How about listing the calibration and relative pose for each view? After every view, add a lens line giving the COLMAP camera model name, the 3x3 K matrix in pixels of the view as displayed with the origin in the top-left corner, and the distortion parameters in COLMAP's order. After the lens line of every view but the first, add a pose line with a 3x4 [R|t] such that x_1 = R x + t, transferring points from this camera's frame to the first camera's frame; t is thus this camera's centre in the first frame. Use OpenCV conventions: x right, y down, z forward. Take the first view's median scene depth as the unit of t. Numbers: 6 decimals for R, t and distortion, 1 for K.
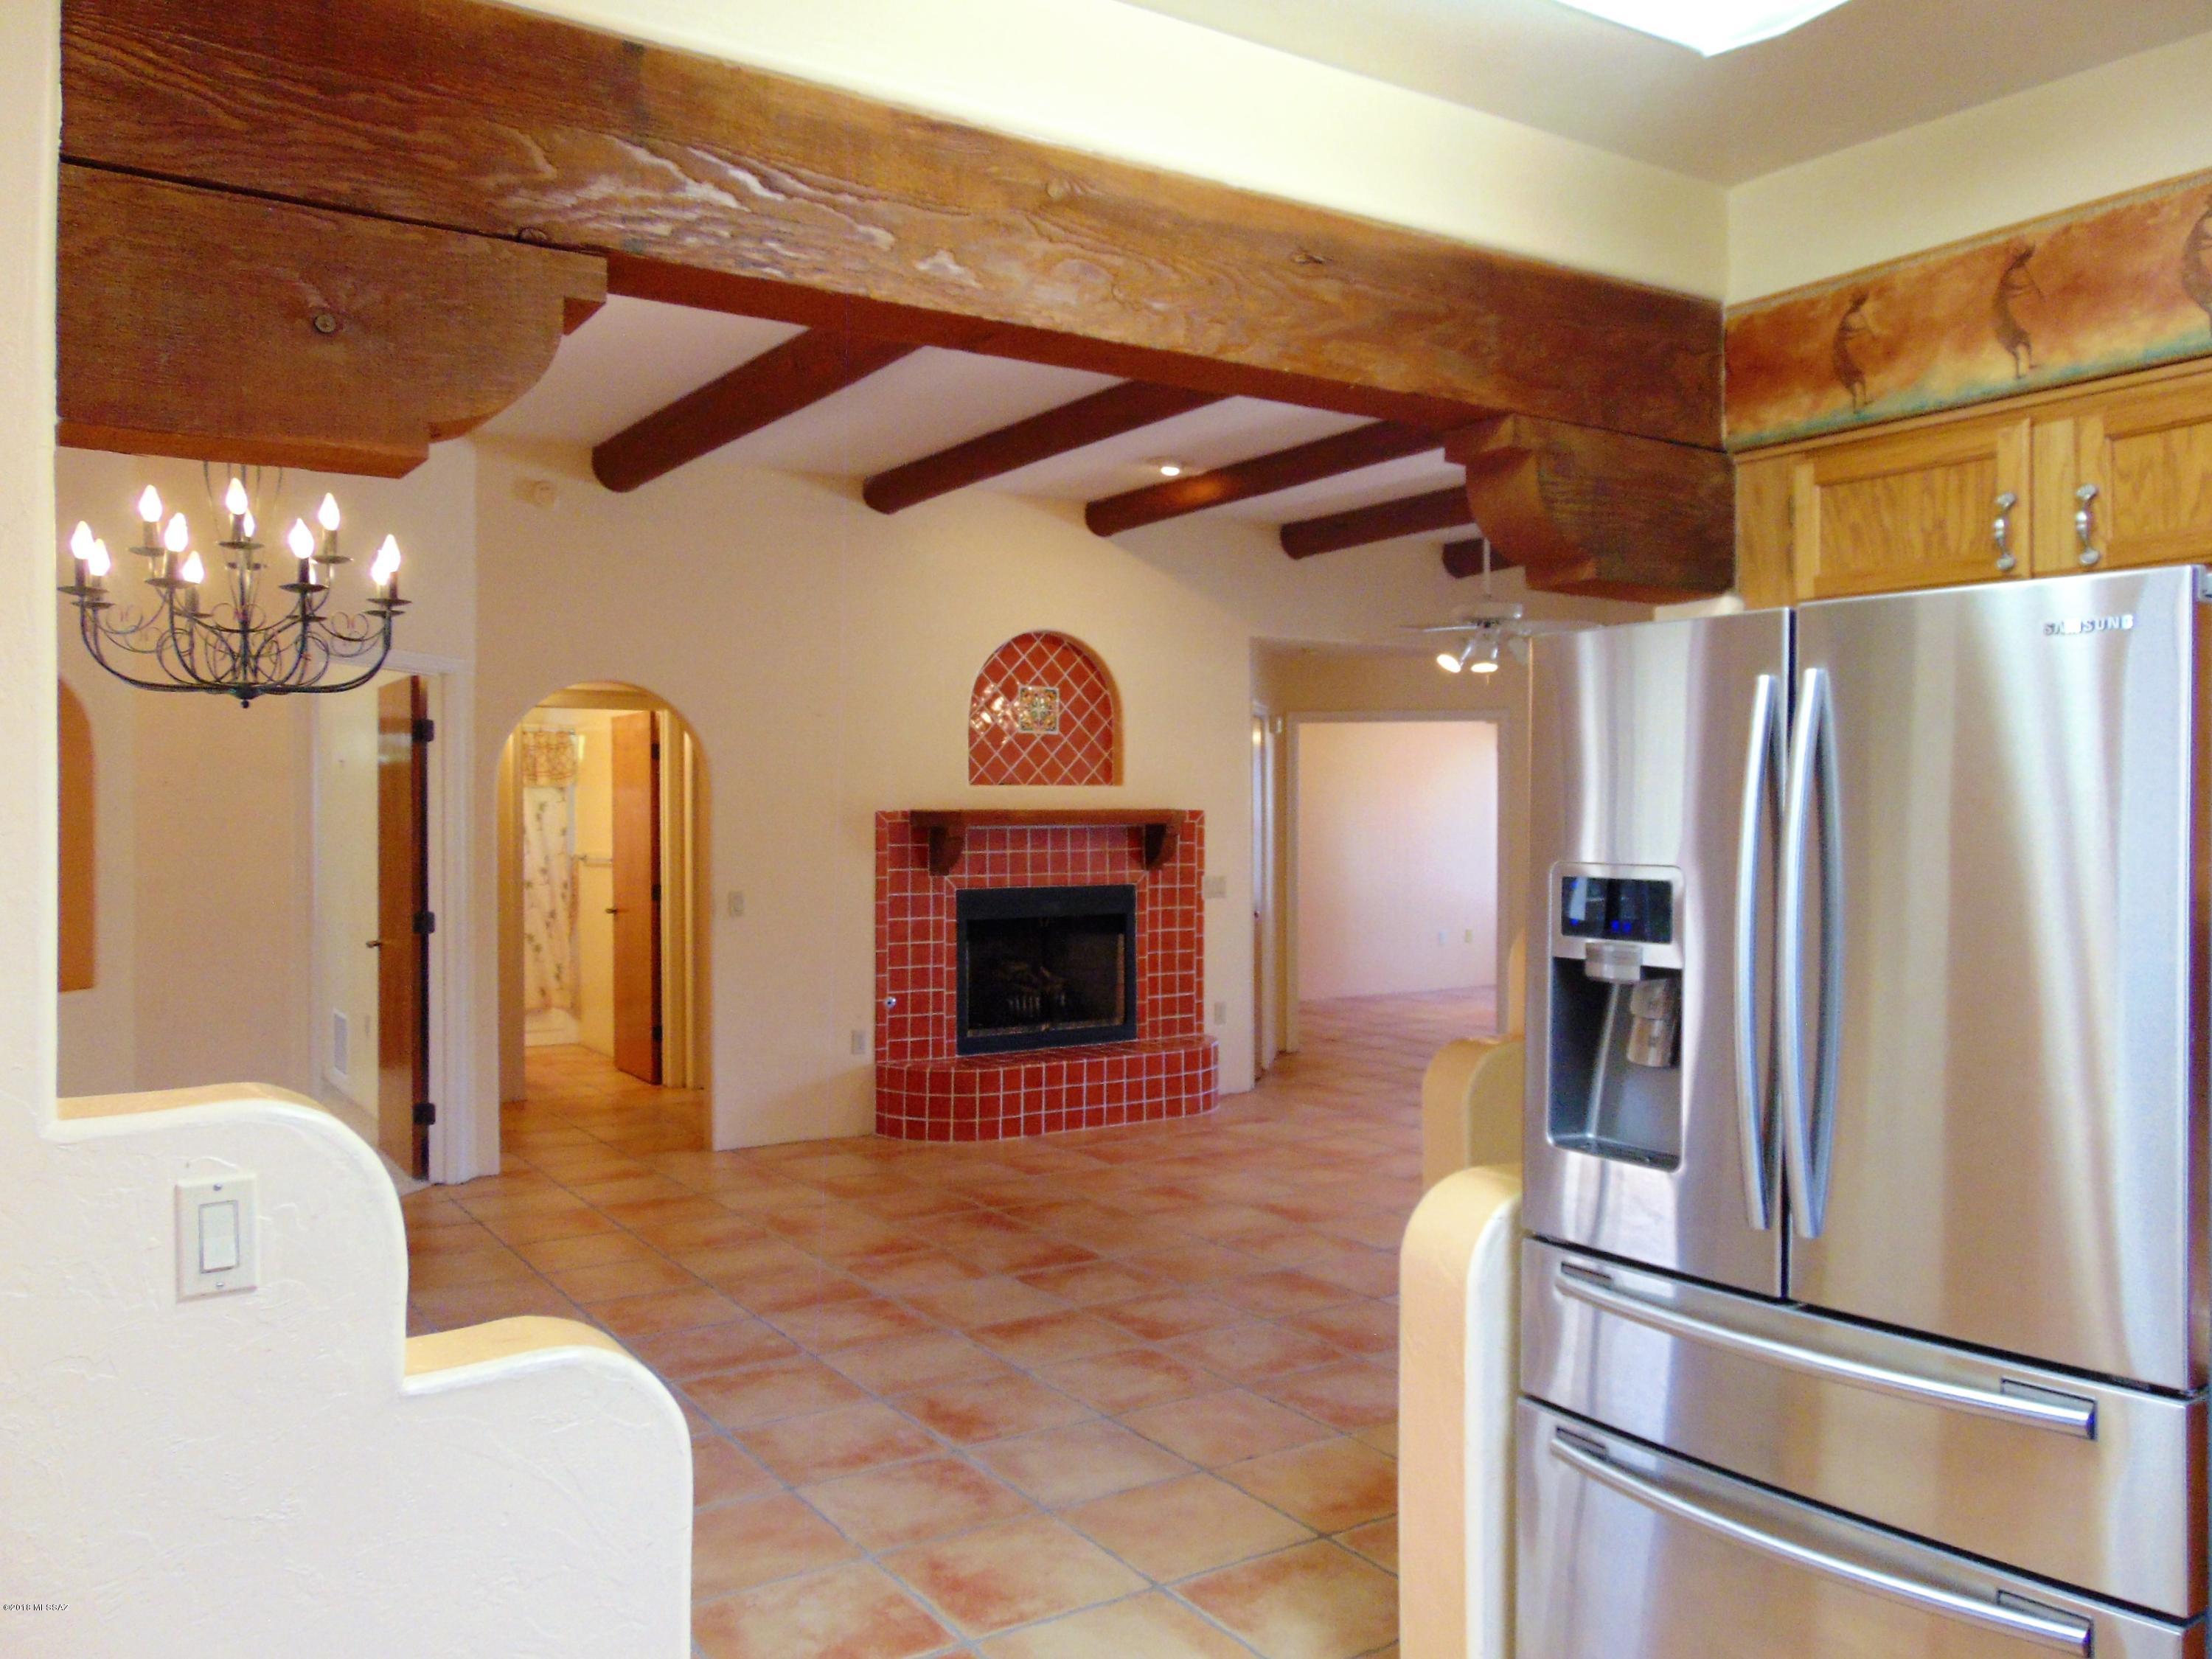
lens RADIAL K [[1670.5, 0, 1016.5], [0, 1670.5, 830.4], [0, 0, 1]] dist [-0.046218, 0.074591]
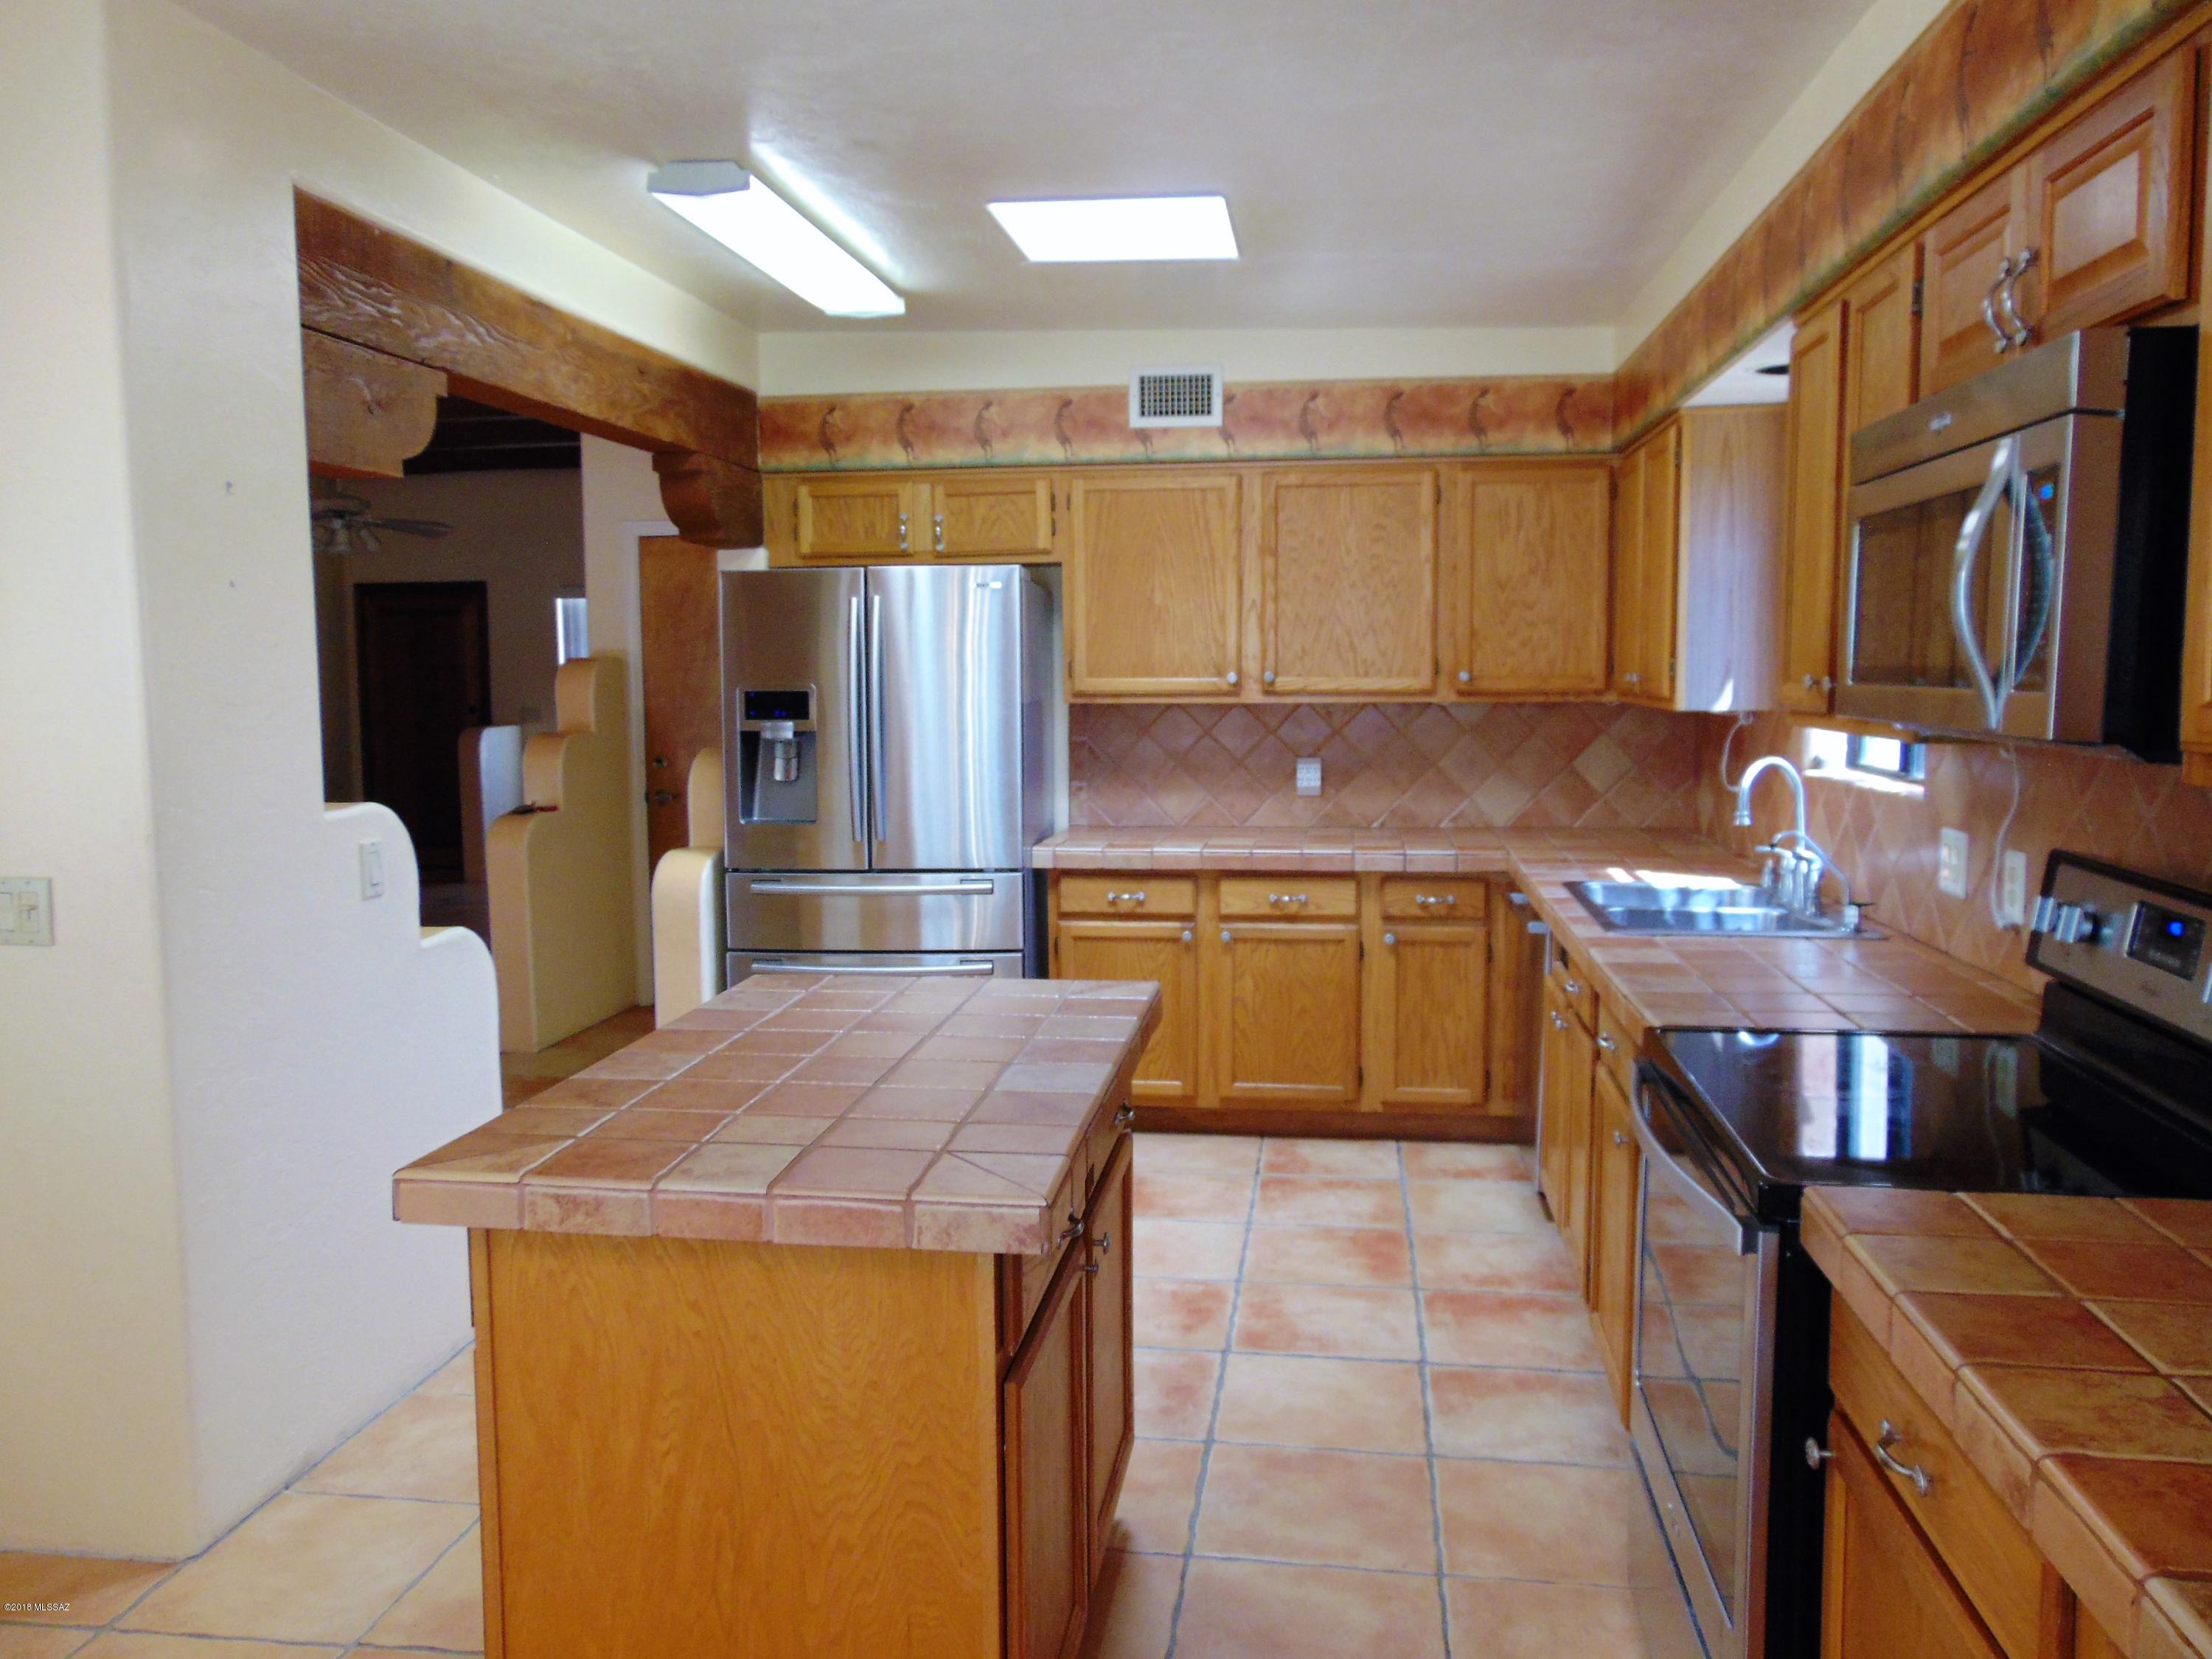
lens RADIAL K [[1670.5, 0, 1079.5], [0, 1670.5, 830.7], [0, 0, 1]] dist [-0.046218, 0.074591]
pose [[0.649216, -0.080747, 0.756306, -0.958432], [0.017561, 0.995675, 0.091229, 0.019257], [-0.760402, -0.045946, 0.647826, -0.637895]]
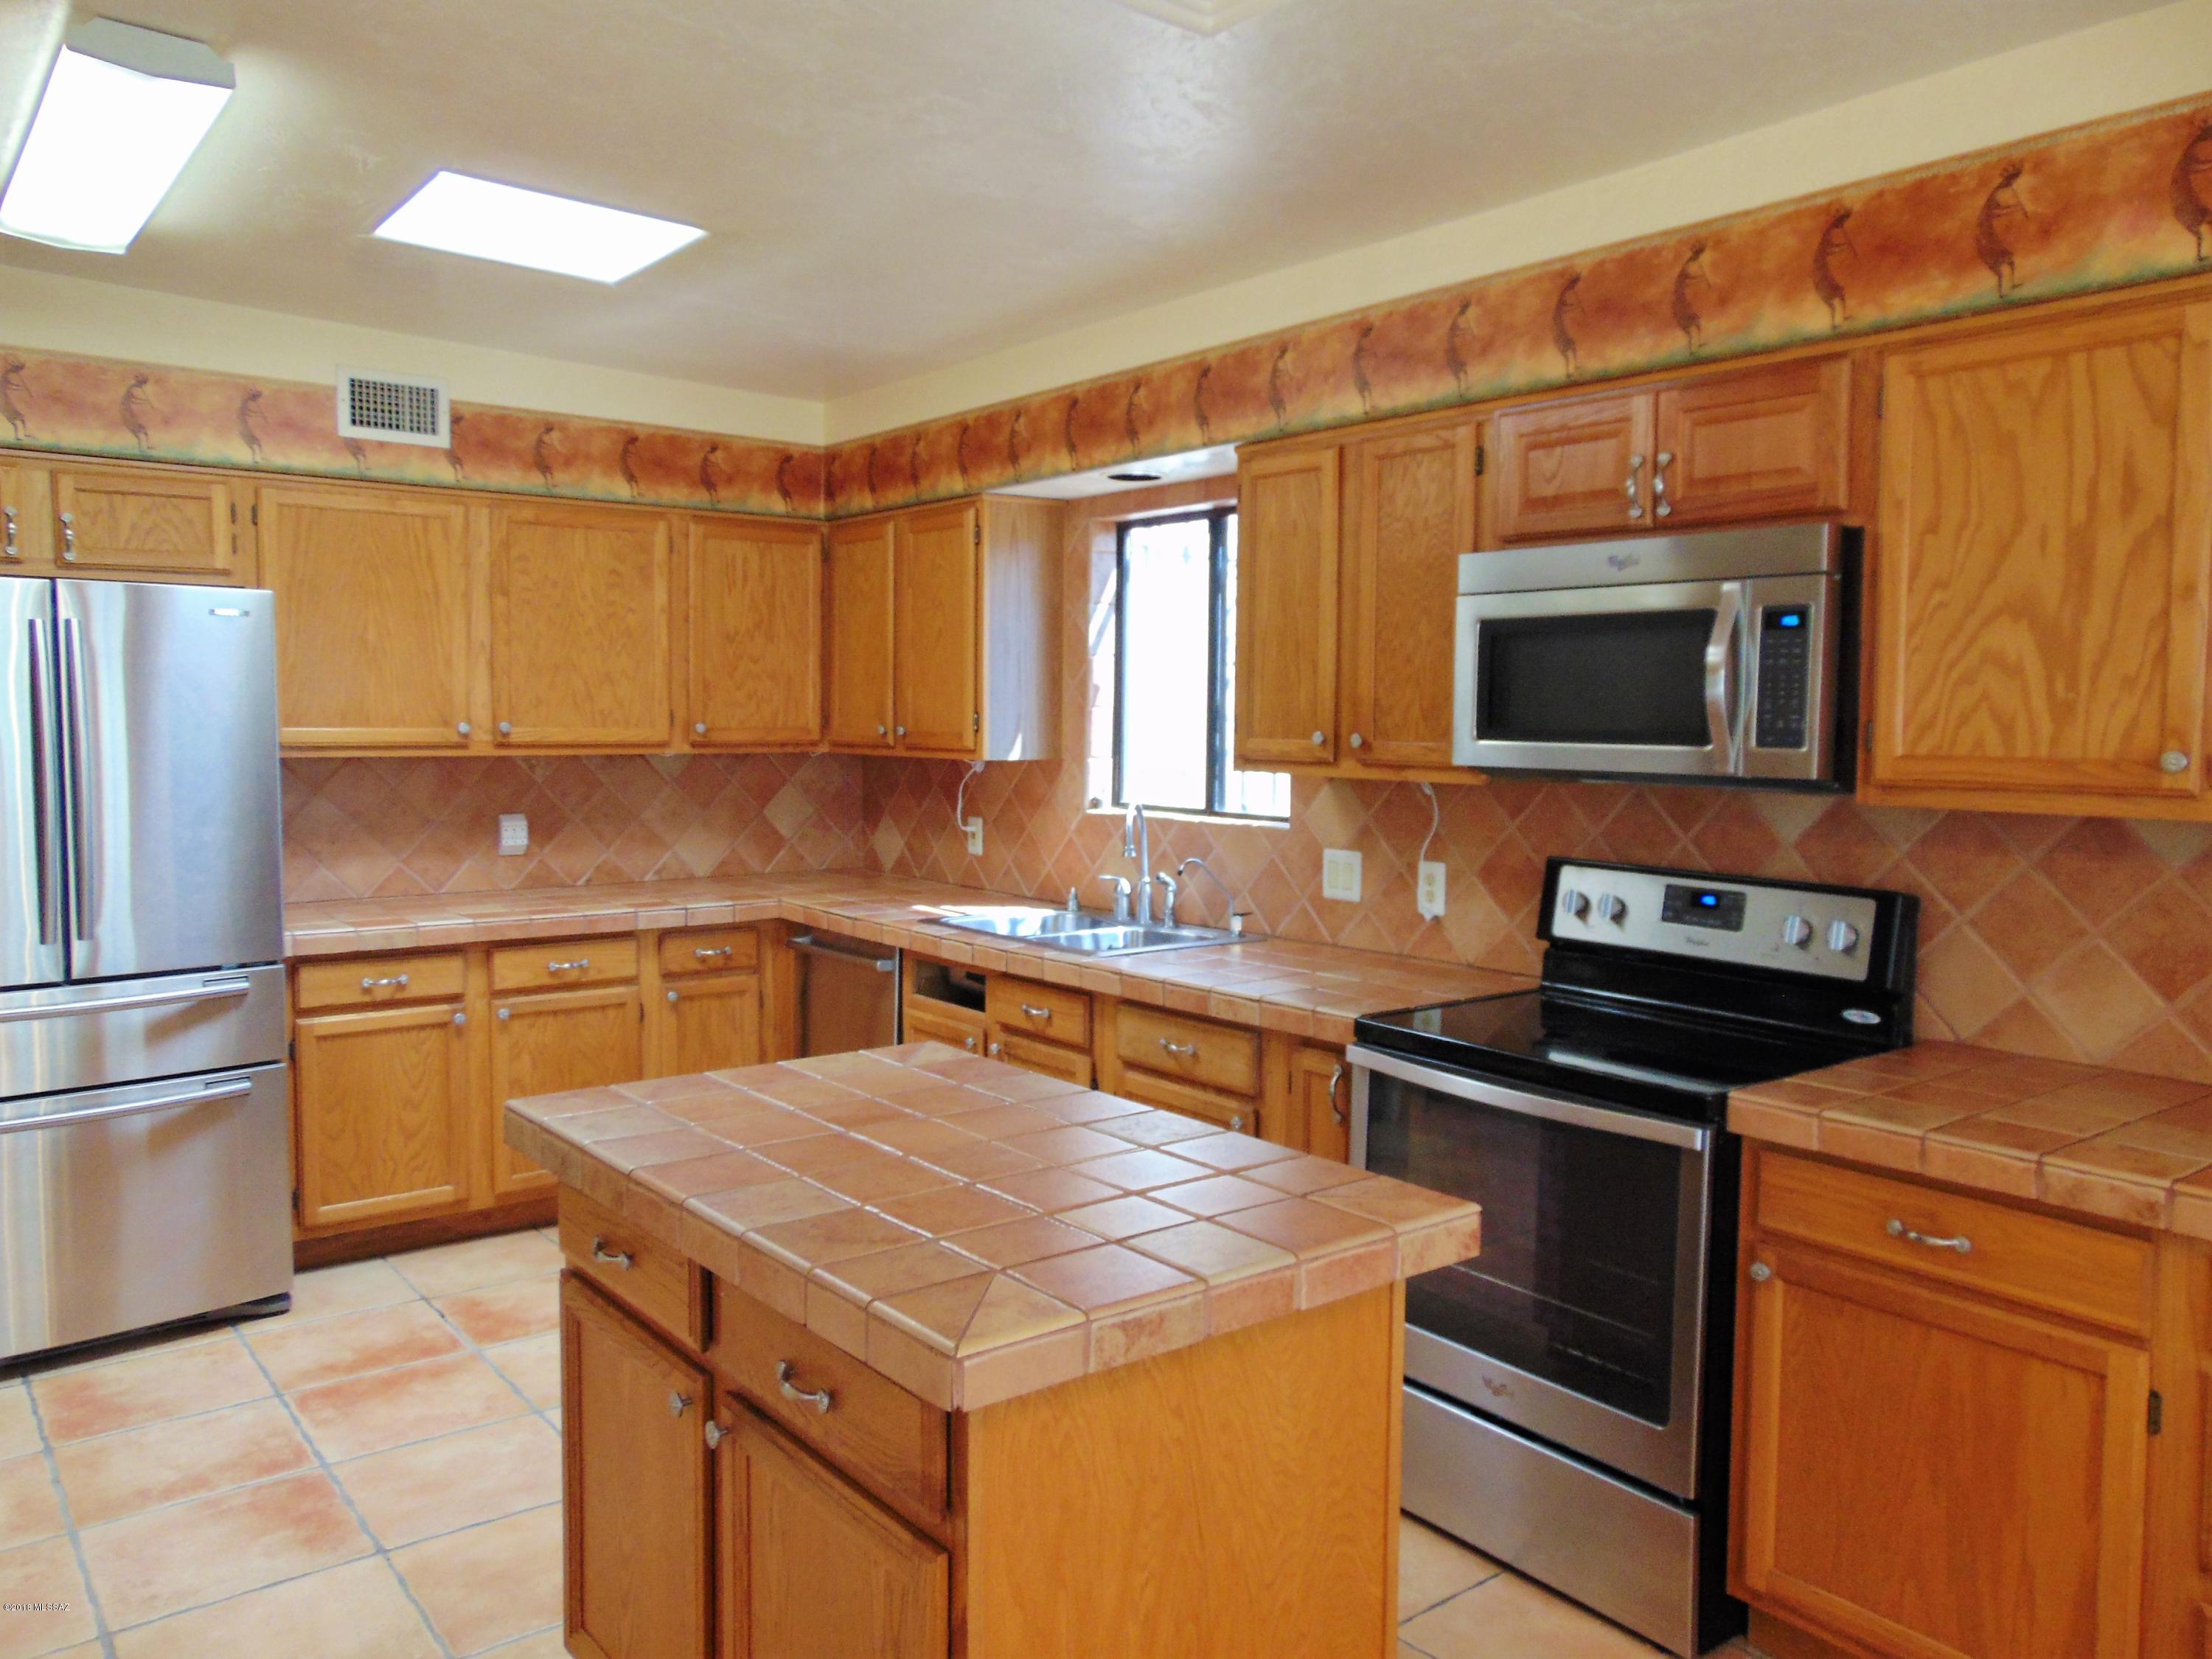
lens RADIAL K [[1670.5, 0, 1130.3], [0, 1670.5, 824.5], [0, 0, 1]] dist [-0.046218, 0.074591]
pose [[-0.118165, -0.068388, 0.990636, -1.213923], [0.003255, 0.997594, 0.069256, 0.002268], [-0.992989, 0.011408, -0.117658, 0.126453]]
